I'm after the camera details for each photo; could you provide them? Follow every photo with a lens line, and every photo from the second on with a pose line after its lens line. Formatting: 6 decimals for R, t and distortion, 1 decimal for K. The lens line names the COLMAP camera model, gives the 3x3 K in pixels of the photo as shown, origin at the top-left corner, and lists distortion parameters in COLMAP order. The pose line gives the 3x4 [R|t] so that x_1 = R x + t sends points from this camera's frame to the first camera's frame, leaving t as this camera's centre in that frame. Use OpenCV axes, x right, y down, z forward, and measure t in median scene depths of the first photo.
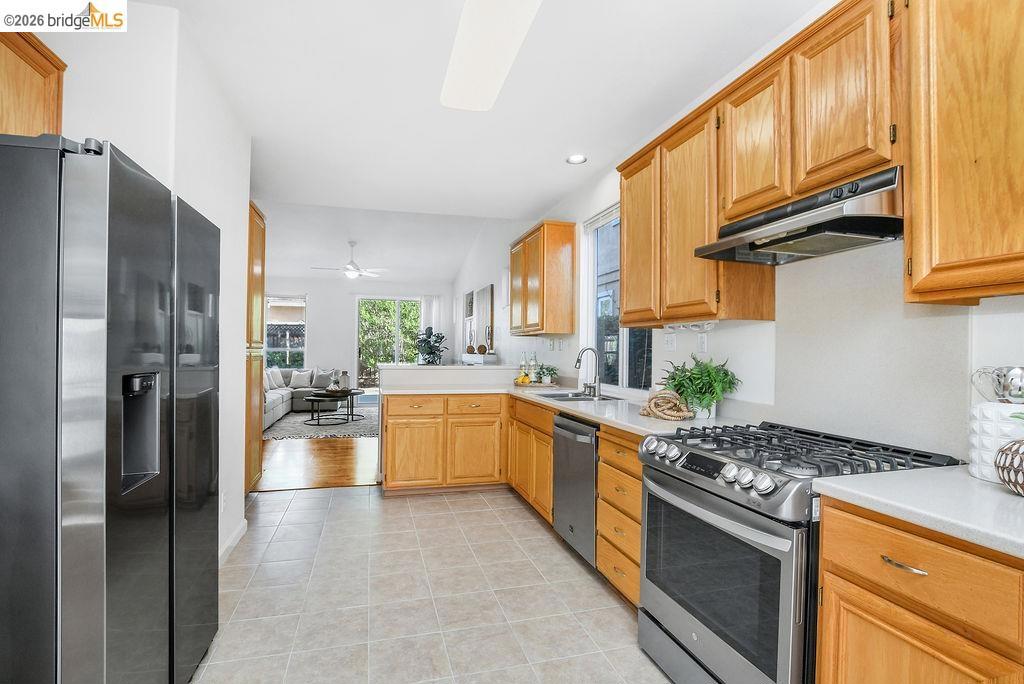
lens RADIAL K [[485.3, 0, 501.3], [0, 485.3, 346.7], [0, 0, 1]] dist [-0.025561, 0.000324]
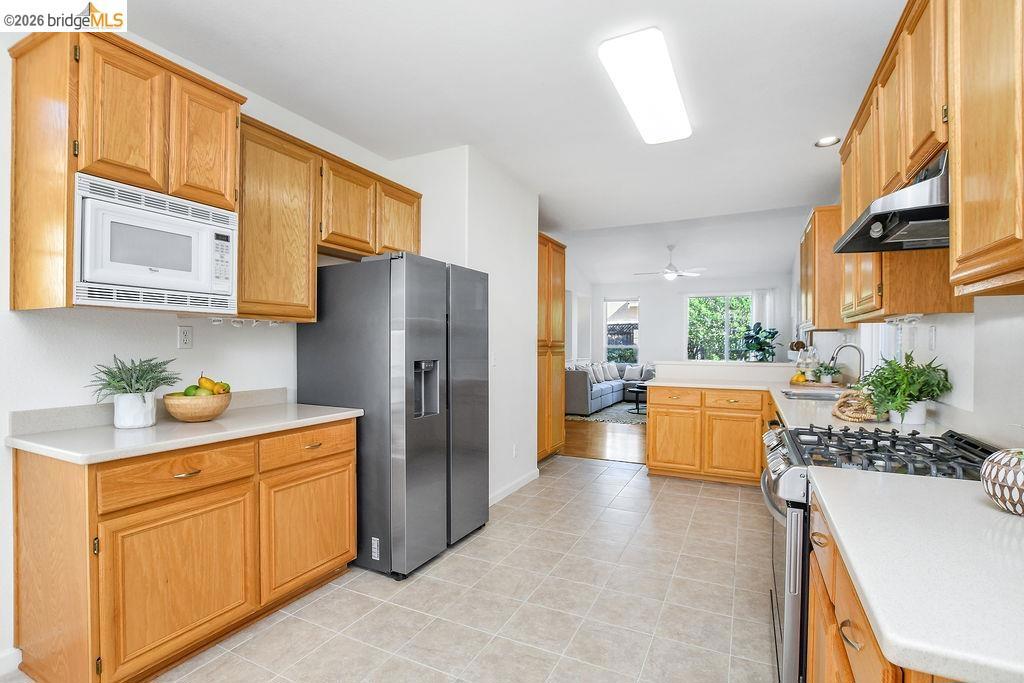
lens RADIAL K [[485.3, 0, 501.3], [0, 485.3, 346.2], [0, 0, 1]] dist [-0.025561, 0.000324]
pose [[0.736893, -0.004202, -0.675996, 0.279070], [0.008421, 0.999960, 0.002964, -0.002348], [0.675957, -0.007877, 0.736899, -0.090167]]
